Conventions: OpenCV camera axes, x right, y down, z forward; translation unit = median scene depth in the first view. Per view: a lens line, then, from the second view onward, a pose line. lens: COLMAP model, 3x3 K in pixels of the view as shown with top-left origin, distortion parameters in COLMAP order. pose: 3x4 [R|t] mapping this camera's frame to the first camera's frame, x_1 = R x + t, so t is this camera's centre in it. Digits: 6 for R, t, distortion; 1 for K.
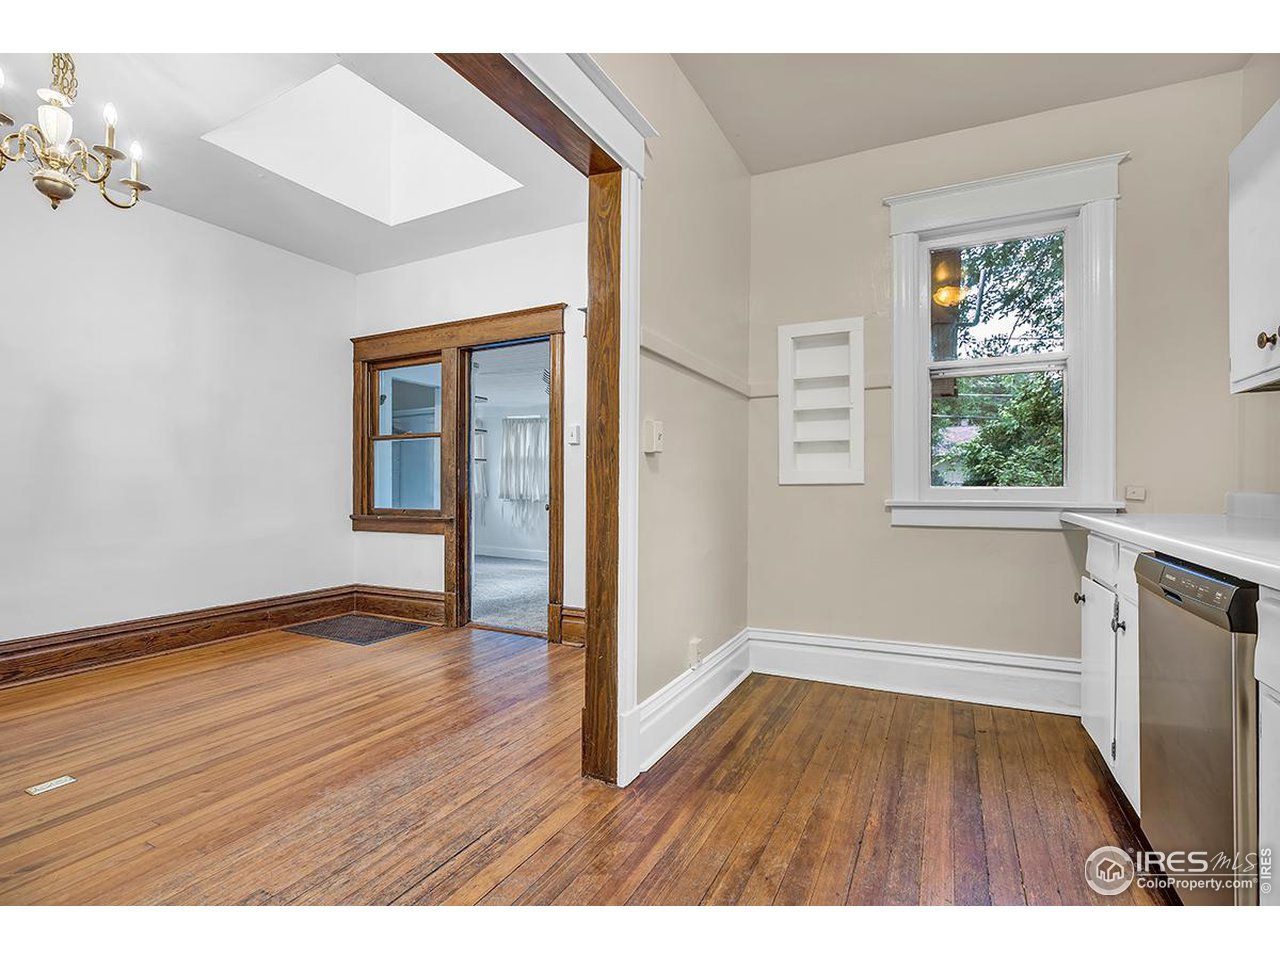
lens RADIAL K [[596.0, 0, 640.0], [0, 596.0, 480.0], [0, 0, 1]] dist [-0.035414, 0.000725]
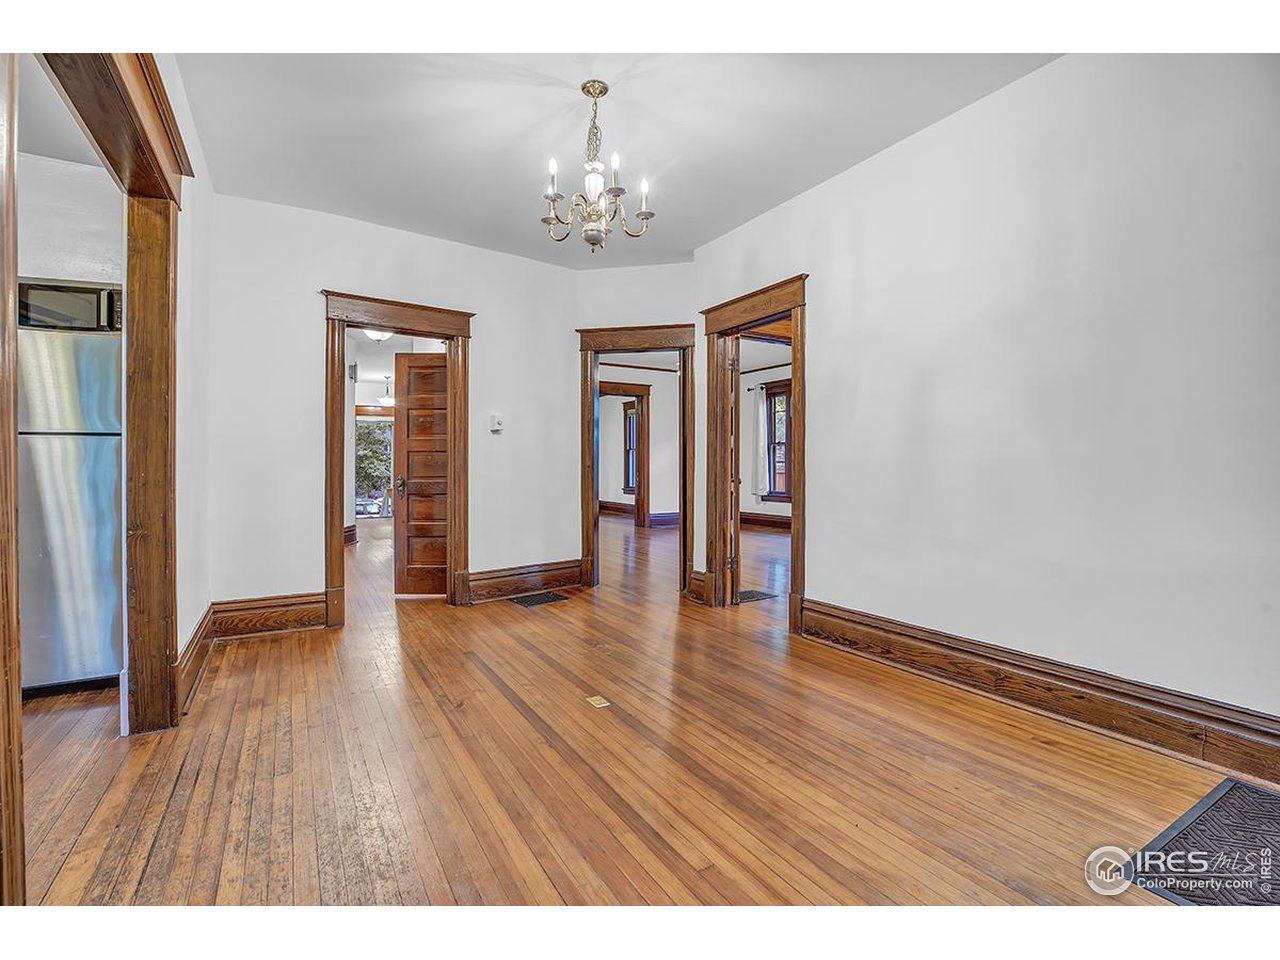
lens RADIAL K [[582.9, 0, 640.0], [0, 582.9, 480.0], [0, 0, 1]] dist [-0.022652, 0.000207]
pose [[-0.522072, 0.018139, -0.852709, 0.026934], [0.011474, 0.999833, 0.014243, 0.009589], [0.852824, -0.002348, -0.522193, 1.292636]]
